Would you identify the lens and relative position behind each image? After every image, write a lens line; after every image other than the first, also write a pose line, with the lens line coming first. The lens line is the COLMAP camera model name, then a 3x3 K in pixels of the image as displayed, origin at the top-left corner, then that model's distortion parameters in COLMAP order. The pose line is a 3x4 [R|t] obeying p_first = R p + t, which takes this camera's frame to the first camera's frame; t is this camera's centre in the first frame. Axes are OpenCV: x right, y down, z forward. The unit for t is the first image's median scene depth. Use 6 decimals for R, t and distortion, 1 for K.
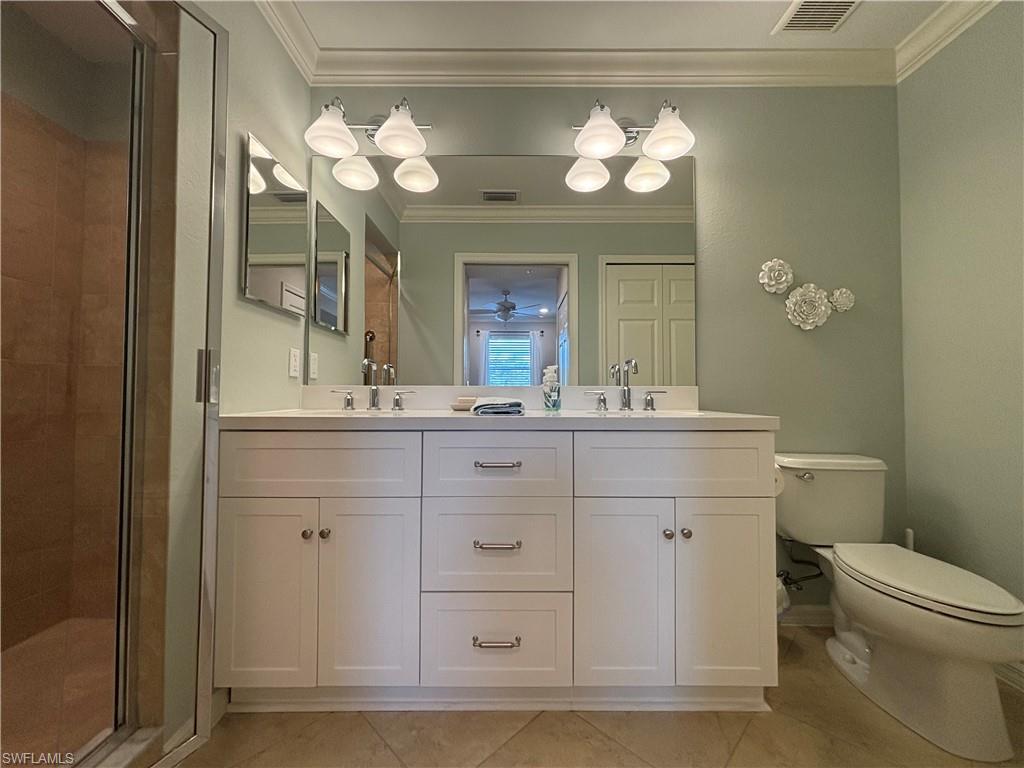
lens RADIAL K [[411.5, 0, 511.2], [0, 411.5, 385.9], [0, 0, 1]] dist [-0.002121, -0.000675]
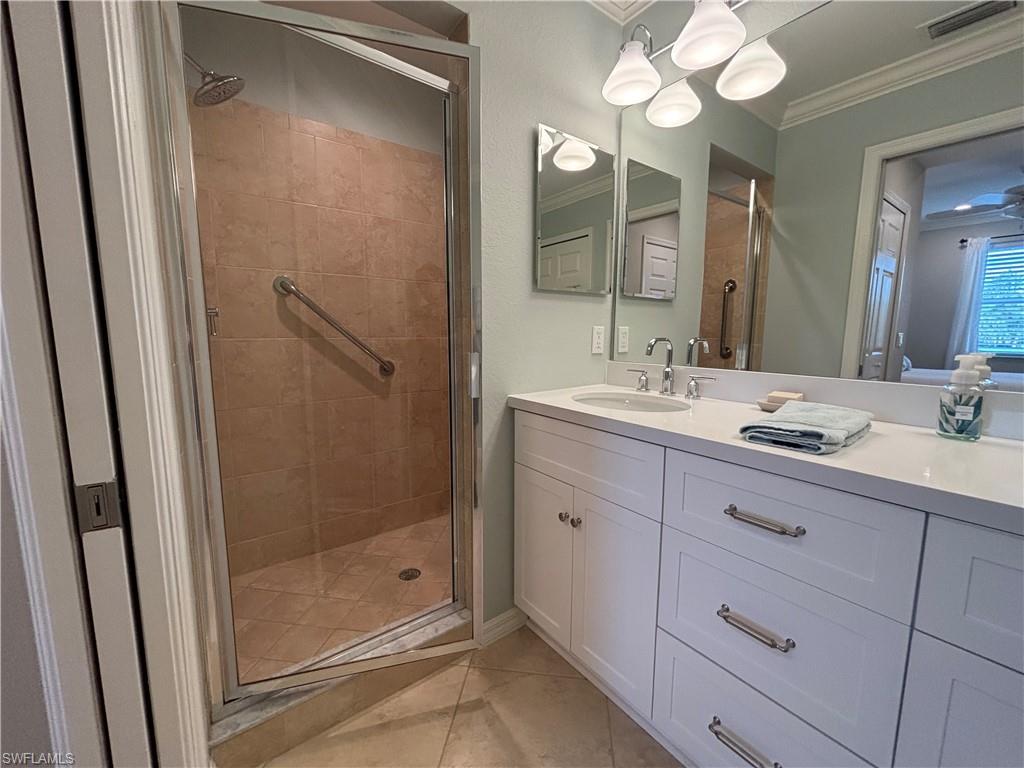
lens RADIAL K [[411.5, 0, 514.1], [0, 411.5, 384.8], [0, 0, 1]] dist [-0.002121, -0.000675]
pose [[0.603942, 0.104942, -0.790089, 0.159968], [0.016340, 0.989455, 0.143913, -0.092173], [0.796861, -0.099826, 0.595859, 0.207793]]
